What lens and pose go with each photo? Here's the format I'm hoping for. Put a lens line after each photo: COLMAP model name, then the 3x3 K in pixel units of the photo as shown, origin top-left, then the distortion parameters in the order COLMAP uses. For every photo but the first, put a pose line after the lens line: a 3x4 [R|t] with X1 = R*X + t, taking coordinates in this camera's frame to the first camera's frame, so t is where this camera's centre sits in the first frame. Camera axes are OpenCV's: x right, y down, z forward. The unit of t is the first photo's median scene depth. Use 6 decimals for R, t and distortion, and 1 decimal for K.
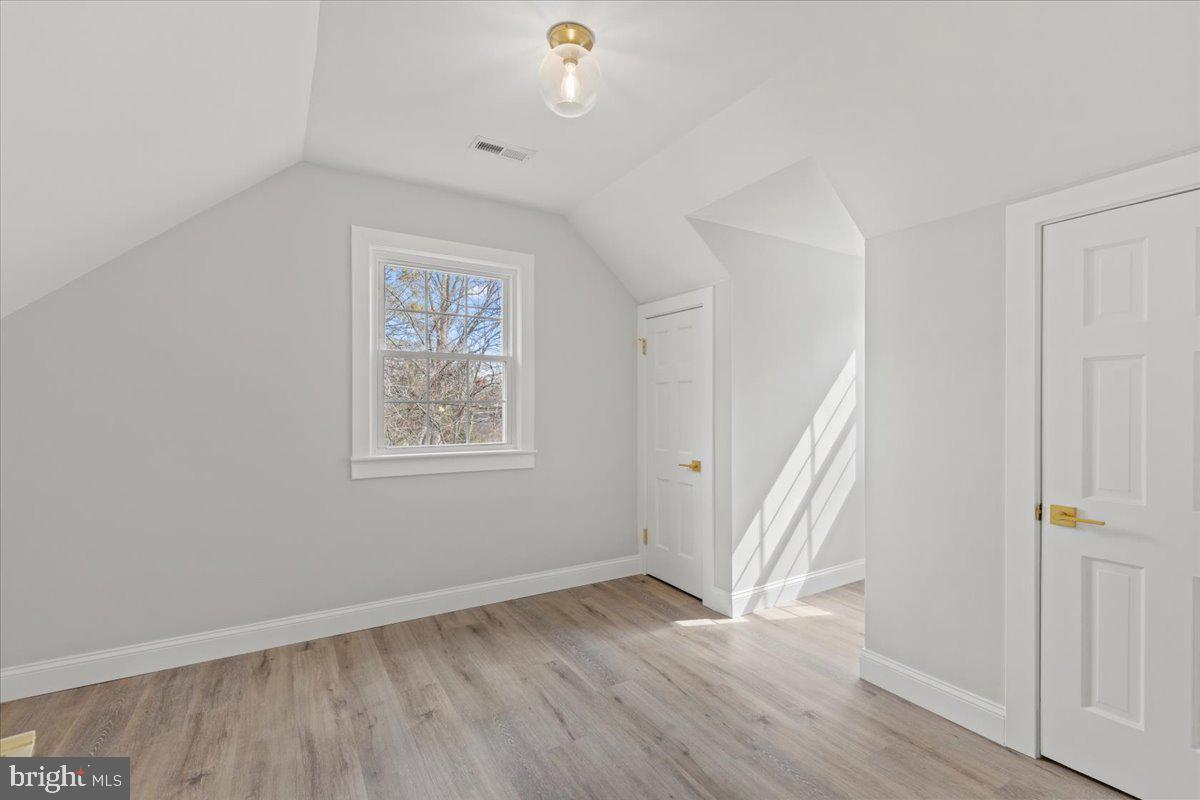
lens RADIAL K [[536.4, 0, 607.4], [0, 536.4, 404.5], [0, 0, 1]] dist [-0.009663, 0.000481]
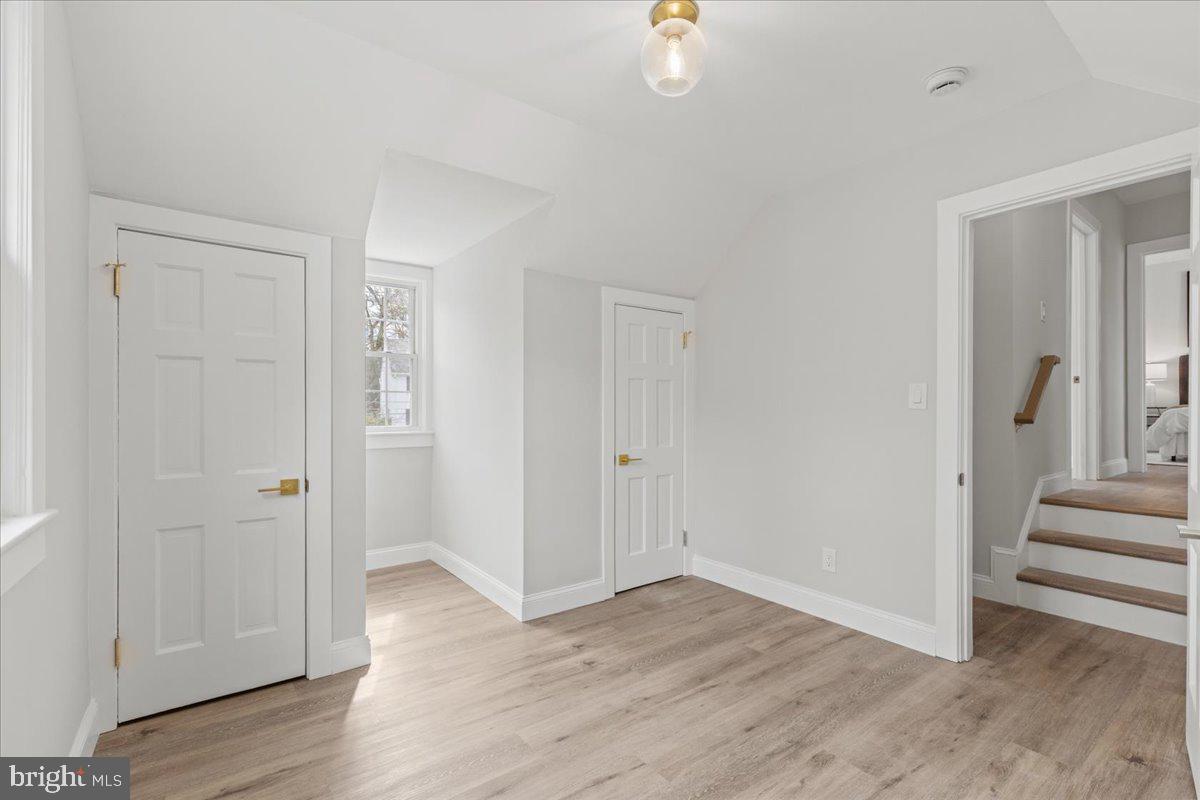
lens RADIAL K [[536.4, 0, 605.8], [0, 536.4, 407.9], [0, 0, 1]] dist [-0.009663, 0.000481]
pose [[-0.110601, 0.002305, 0.993862, -0.885477], [-0.001732, 0.999995, -0.002512, 0.024587], [-0.993863, -0.001999, -0.110597, 1.080456]]
